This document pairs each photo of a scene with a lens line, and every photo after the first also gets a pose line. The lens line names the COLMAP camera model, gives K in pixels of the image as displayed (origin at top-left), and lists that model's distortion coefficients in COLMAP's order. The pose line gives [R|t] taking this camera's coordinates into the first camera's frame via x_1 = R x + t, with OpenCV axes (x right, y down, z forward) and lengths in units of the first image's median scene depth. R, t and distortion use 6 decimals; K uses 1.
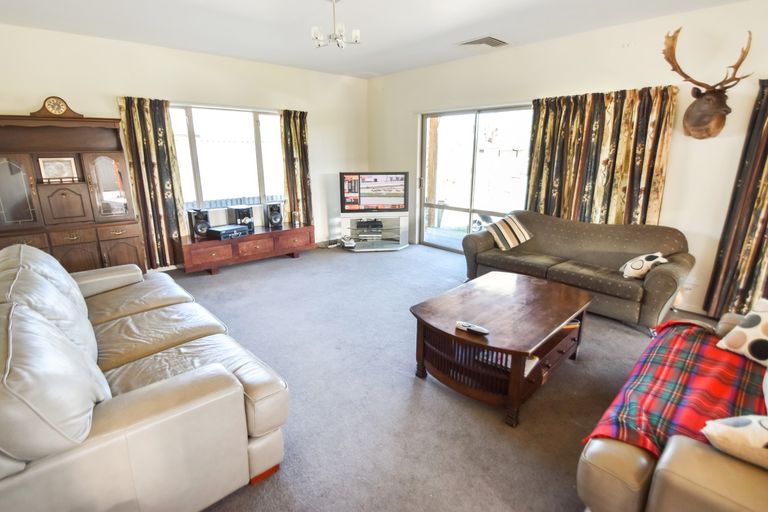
lens RADIAL K [[367.7, 0, 382.0], [0, 367.7, 252.9], [0, 0, 1]] dist [-0.013289, -0.002227]
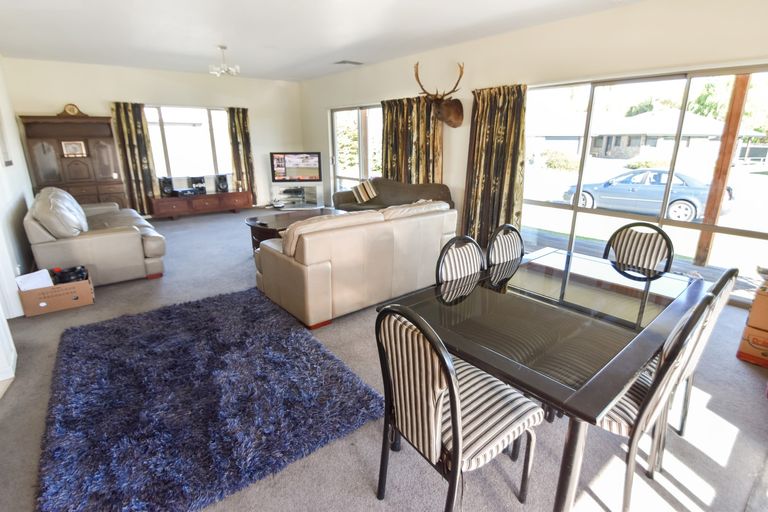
lens RADIAL K [[379.7, 0, 386.4], [0, 379.7, 255.1], [0, 0, 1]] dist [-0.020601, -0.001194]
pose [[0.998940, 0.013235, -0.044078, 0.467978], [-0.011915, 0.999477, 0.030069, 0.142671], [0.044453, -0.029512, 0.998575, -0.495225]]
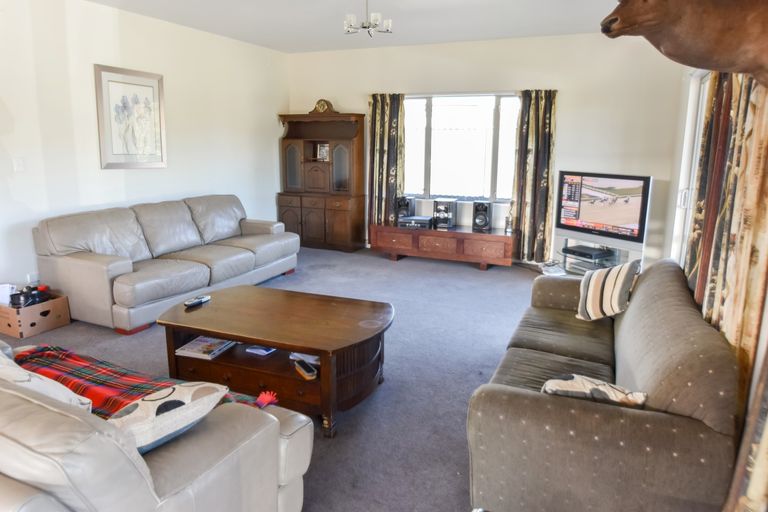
lens RADIAL K [[530.2, 0, 385.3], [0, 530.2, 236.5], [0, 0, 1]] dist [-0.003688, -0.001512]
pose [[0.397146, 0.166809, -0.902469, 0.828973], [-0.249036, 0.966035, 0.068966, -0.099740], [0.883321, 0.197358, 0.425199, 0.353244]]
